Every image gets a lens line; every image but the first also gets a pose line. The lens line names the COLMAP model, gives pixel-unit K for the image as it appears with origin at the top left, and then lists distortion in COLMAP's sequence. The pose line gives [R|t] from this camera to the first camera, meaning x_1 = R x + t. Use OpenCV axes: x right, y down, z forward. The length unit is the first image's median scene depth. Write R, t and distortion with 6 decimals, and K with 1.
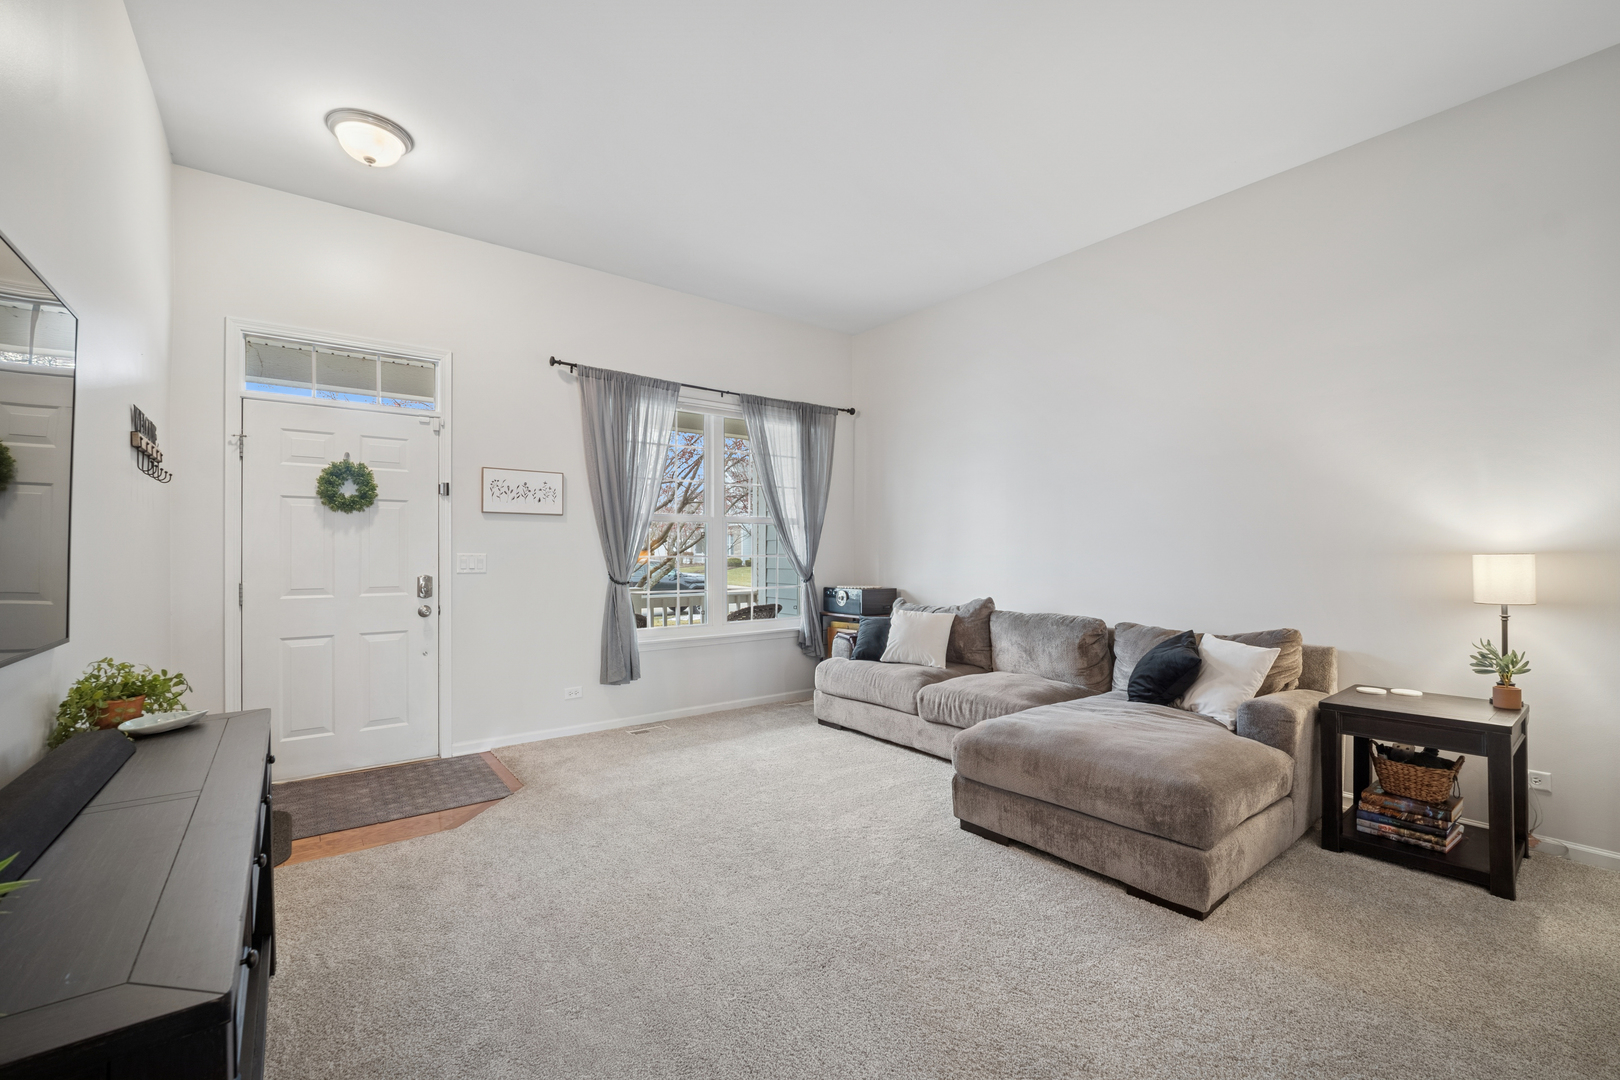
lens RADIAL K [[673.4, 0, 810.0], [0, 673.4, 540.0], [0, 0, 1]] dist [-0.001024, -0.000088]
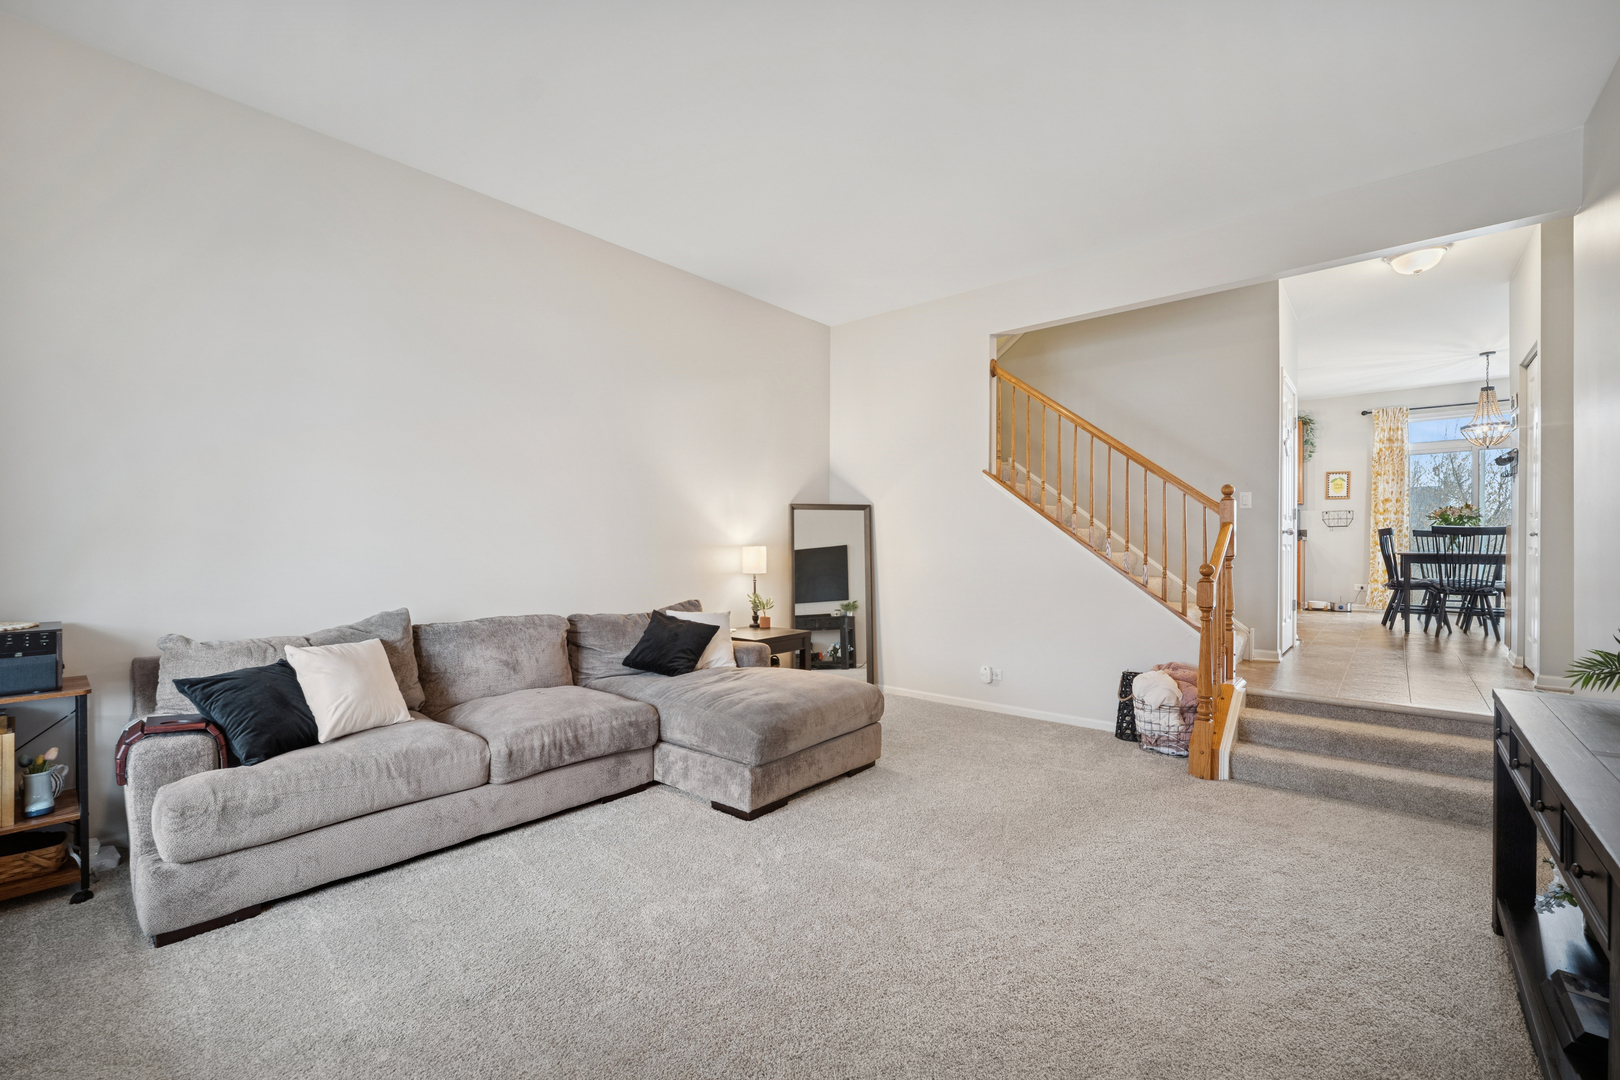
lens RADIAL K [[673.4, 0, 810.0], [0, 673.4, 540.0], [0, 0, 1]] dist [-0.001024, -0.000088]
pose [[-0.188551, 0.013815, 0.981966, -0.715093], [-0.019729, 0.999646, -0.017852, 0.028532], [-0.981865, -0.022739, -0.188212, 1.027193]]
